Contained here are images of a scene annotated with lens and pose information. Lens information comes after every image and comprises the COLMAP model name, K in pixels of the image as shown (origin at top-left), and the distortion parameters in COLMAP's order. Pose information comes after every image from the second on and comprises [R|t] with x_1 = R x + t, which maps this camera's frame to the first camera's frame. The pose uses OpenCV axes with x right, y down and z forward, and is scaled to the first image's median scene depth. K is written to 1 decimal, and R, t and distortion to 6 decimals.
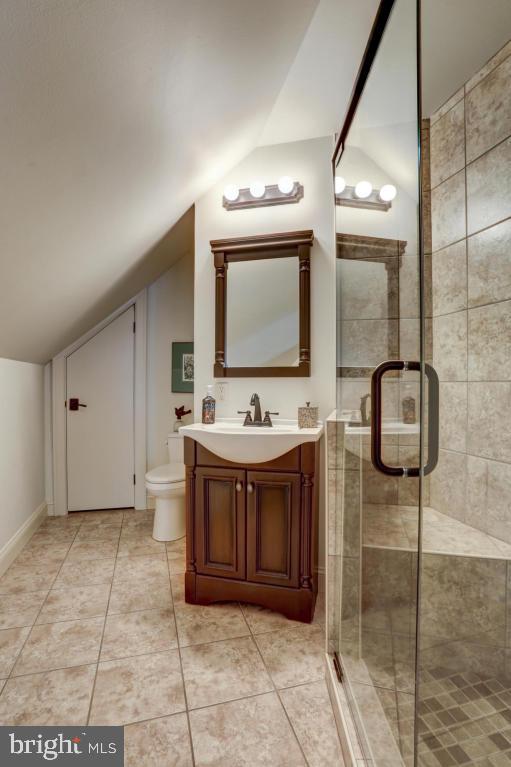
lens RADIAL K [[372.9, 0, 254.9], [0, 372.9, 387.7], [0, 0, 1]] dist [-0.070177, 0.025262]
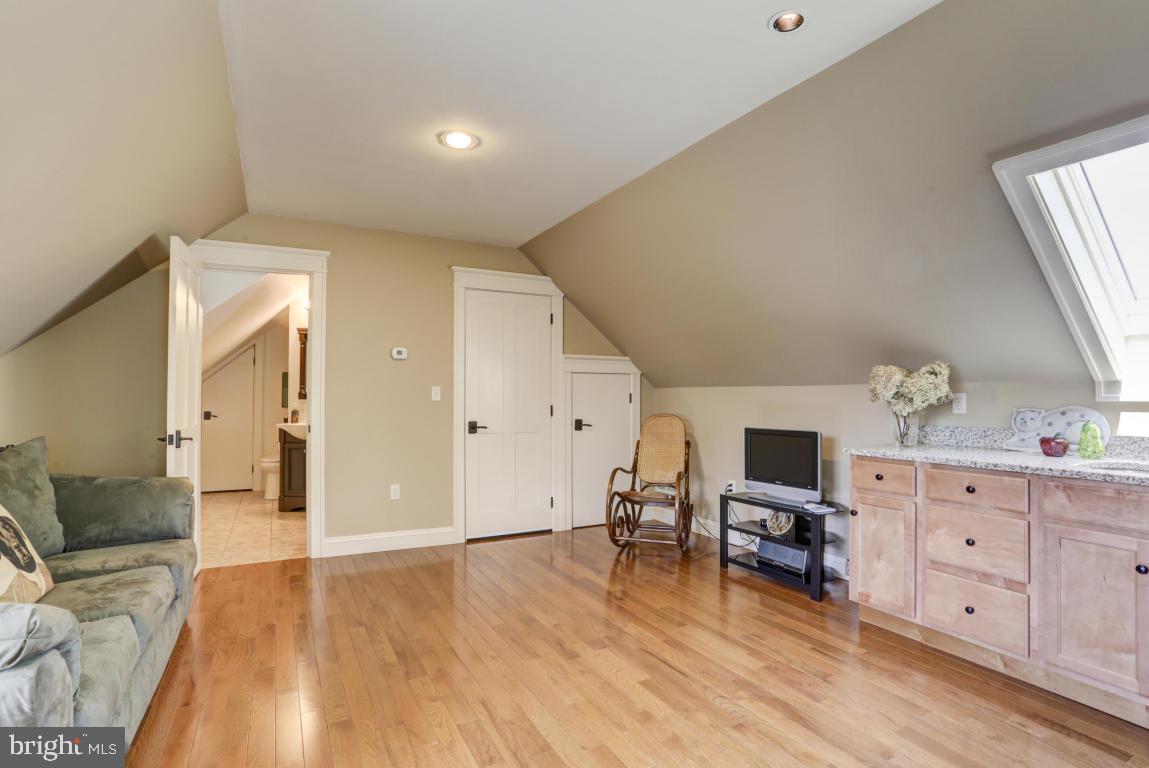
lens RADIAL K [[558.6, 0, 573.3], [0, 558.6, 380.1], [0, 0, 1]] dist [-0.070177, 0.025262]
pose [[0.976606, 0.009239, 0.214836, 0.672316], [-0.005306, 0.999808, -0.018875, -0.080824], [-0.214969, 0.017293, 0.976468, -2.097999]]
